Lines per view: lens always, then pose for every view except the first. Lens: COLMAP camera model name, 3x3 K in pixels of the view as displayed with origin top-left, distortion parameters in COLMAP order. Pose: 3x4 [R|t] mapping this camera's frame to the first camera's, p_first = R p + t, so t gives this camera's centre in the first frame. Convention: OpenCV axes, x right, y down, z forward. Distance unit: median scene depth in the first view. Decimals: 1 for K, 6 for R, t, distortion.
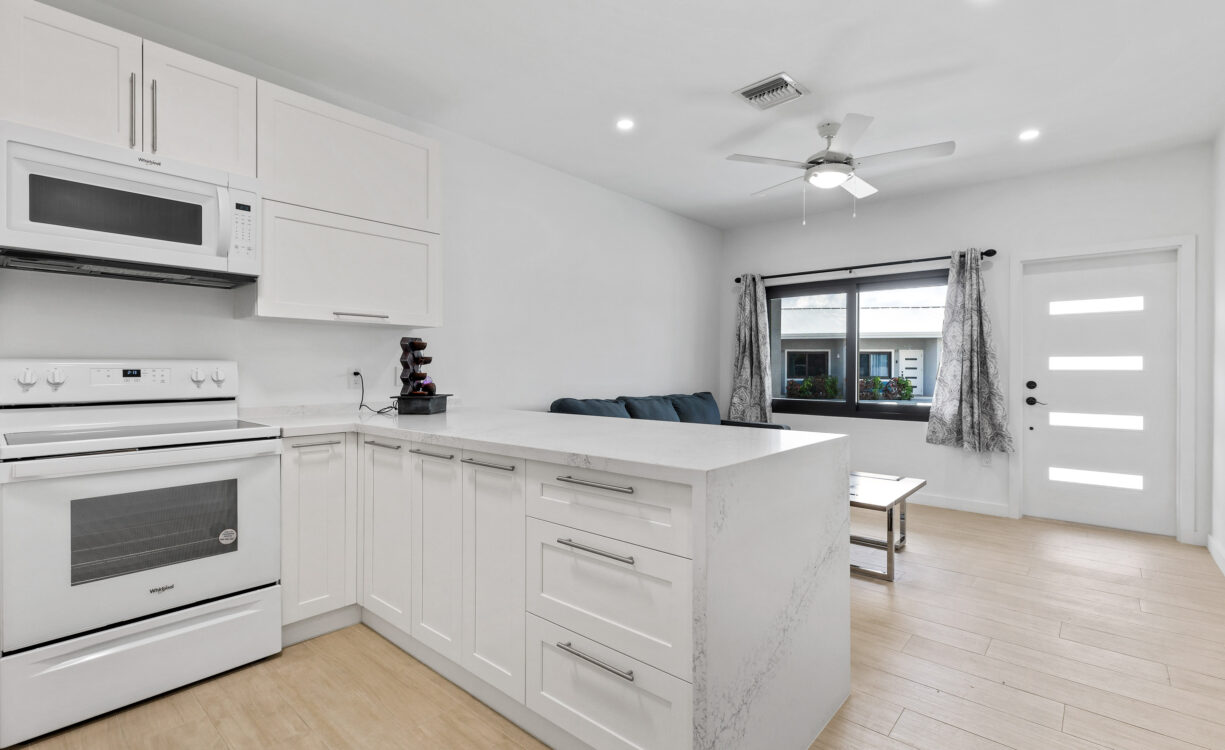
lens RADIAL K [[559.2, 0, 607.9], [0, 559.2, 367.4], [0, 0, 1]] dist [0.007114, -0.001347]
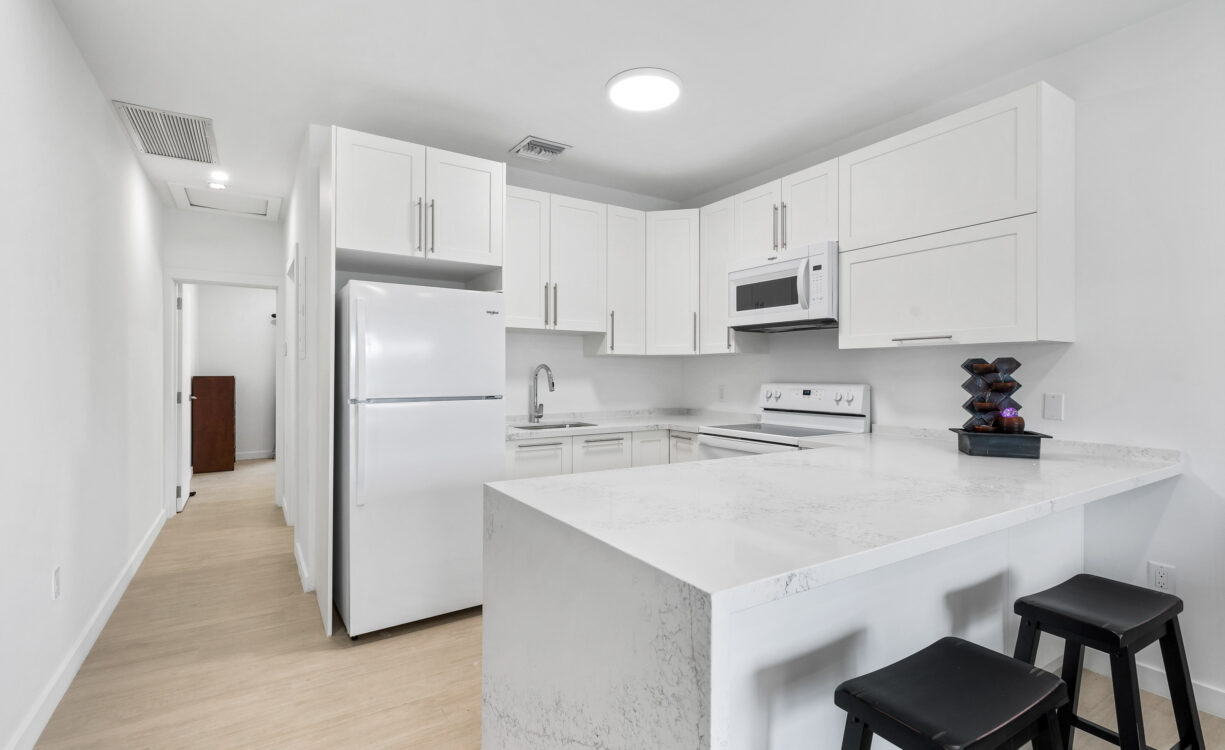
lens RADIAL K [[559.2, 0, 606.9], [0, 559.2, 374.7], [0, 0, 1]] dist [0.007114, -0.001347]
pose [[-0.281890, 0.000268, -0.959447, 0.552026], [-0.000693, 1.000000, 0.000483, -0.028068], [0.959446, 0.000801, -0.281890, 0.674605]]
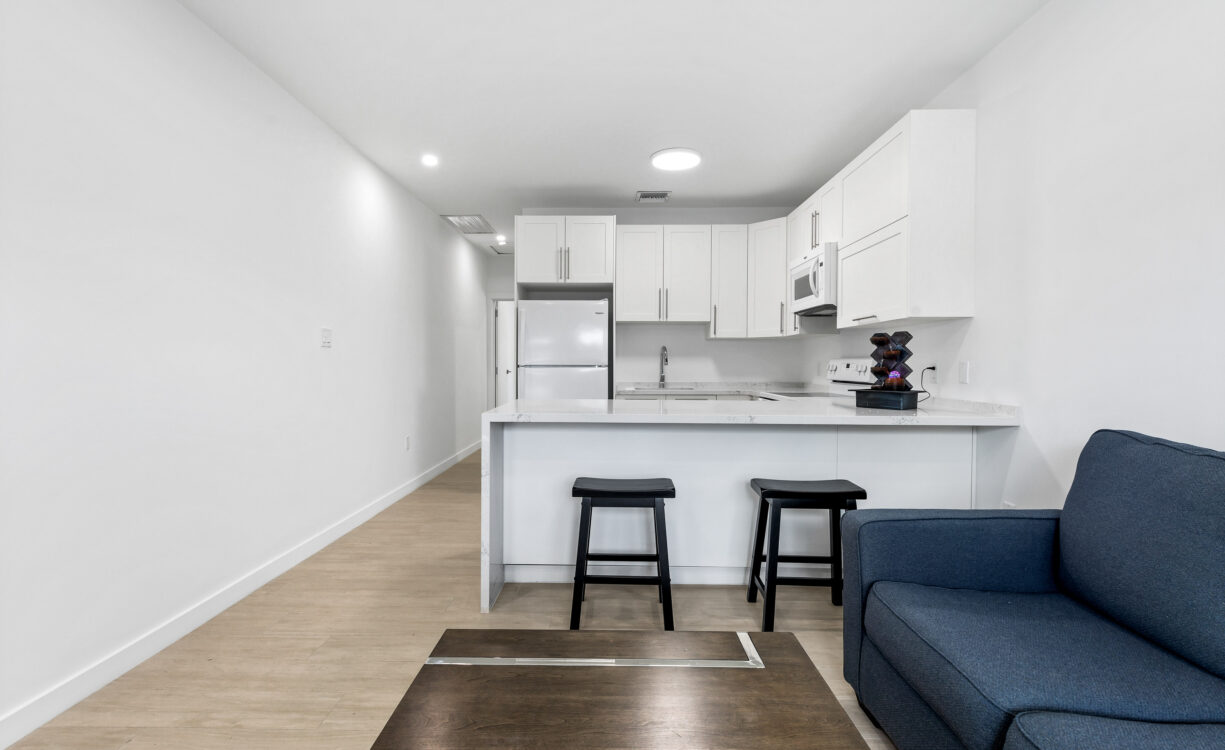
lens RADIAL K [[559.2, 0, 603.3], [0, 559.2, 376.2], [0, 0, 1]] dist [0.007114, -0.001347]
pose [[-0.761746, 0.012748, -0.647750, 0.675345], [-0.001884, 0.999759, 0.021891, 0.004836], [0.647873, 0.017896, -0.761538, 1.381943]]
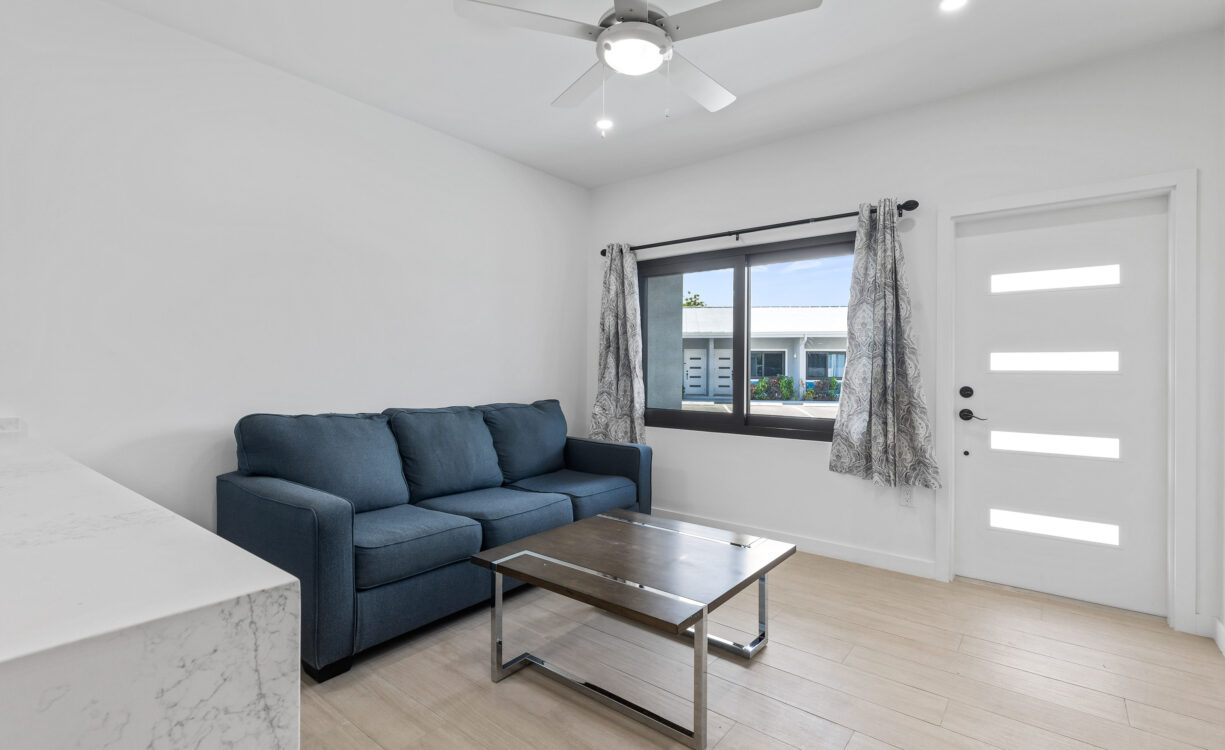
lens RADIAL K [[559.2, 0, 611.0], [0, 559.2, 365.9], [0, 0, 1]] dist [0.007114, -0.001347]
pose [[0.998795, 0.002348, 0.049019, 0.381957], [-0.002240, 0.999995, -0.002258, 0.001048], [-0.049024, 0.002146, 0.998795, 0.441402]]
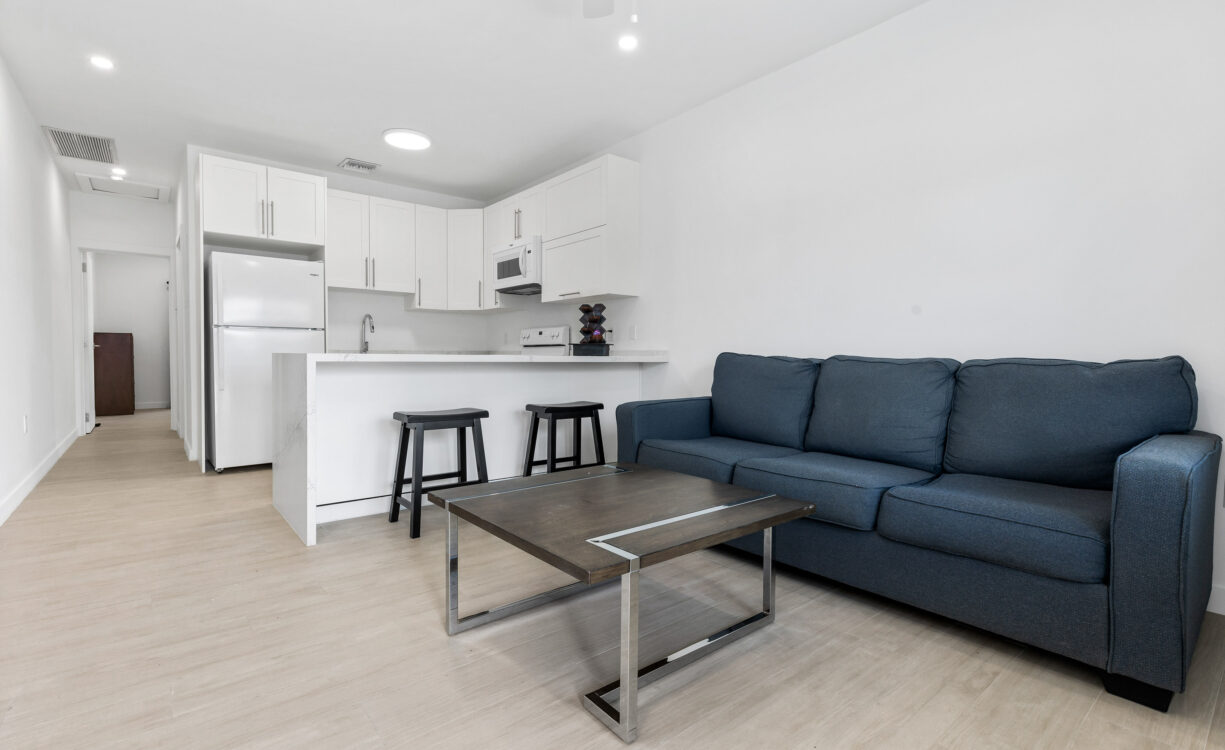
lens RADIAL K [[559.2, 0, 606.2], [0, 559.2, 373.3], [0, 0, 1]] dist [0.007114, -0.001347]
pose [[-0.167399, 0.027991, -0.985492, 1.038480], [-0.004178, 0.999568, 0.029101, 0.081064], [0.985880, 0.008989, -0.167209, 1.232690]]
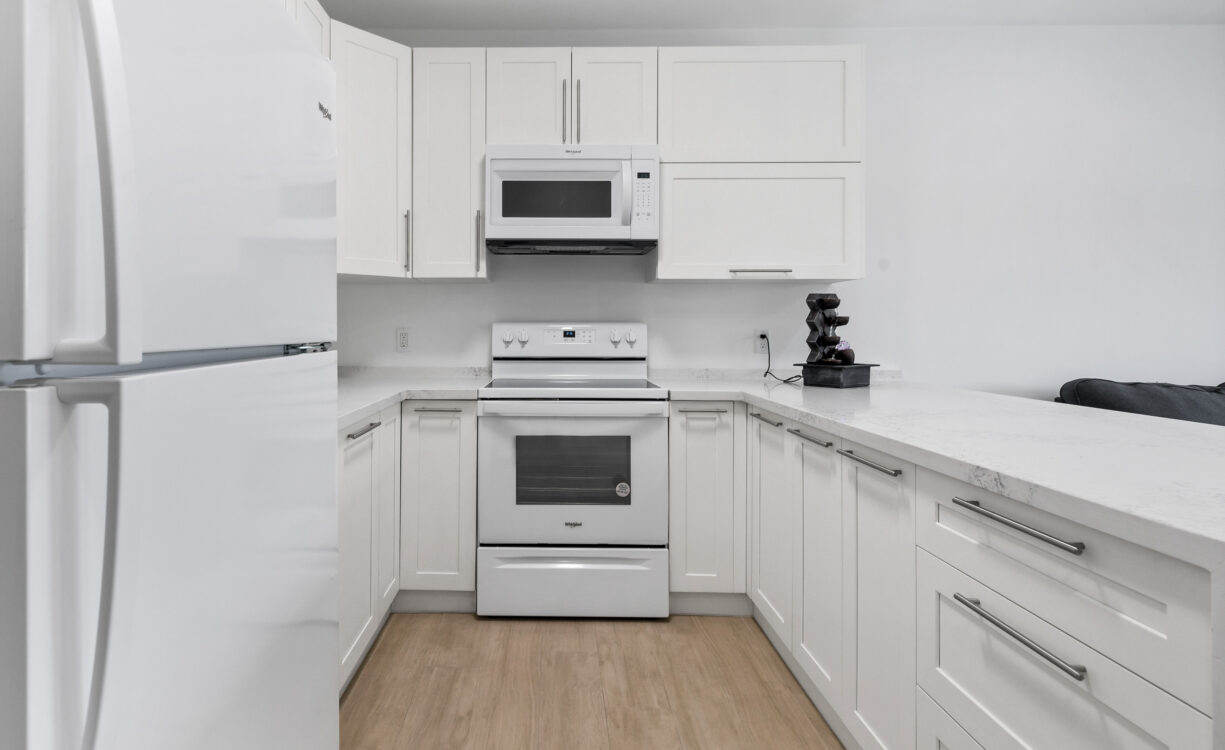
lens RADIAL K [[629.5, 0, 556.8], [0, 629.5, 321.9], [0, 0, 1]] dist [0.008479, -0.001216]
pose [[0.645306, -0.006272, -0.763898, 0.103177], [-0.001189, 0.999957, -0.009214, -0.002195], [0.763923, 0.006854, 0.645271, 0.095197]]
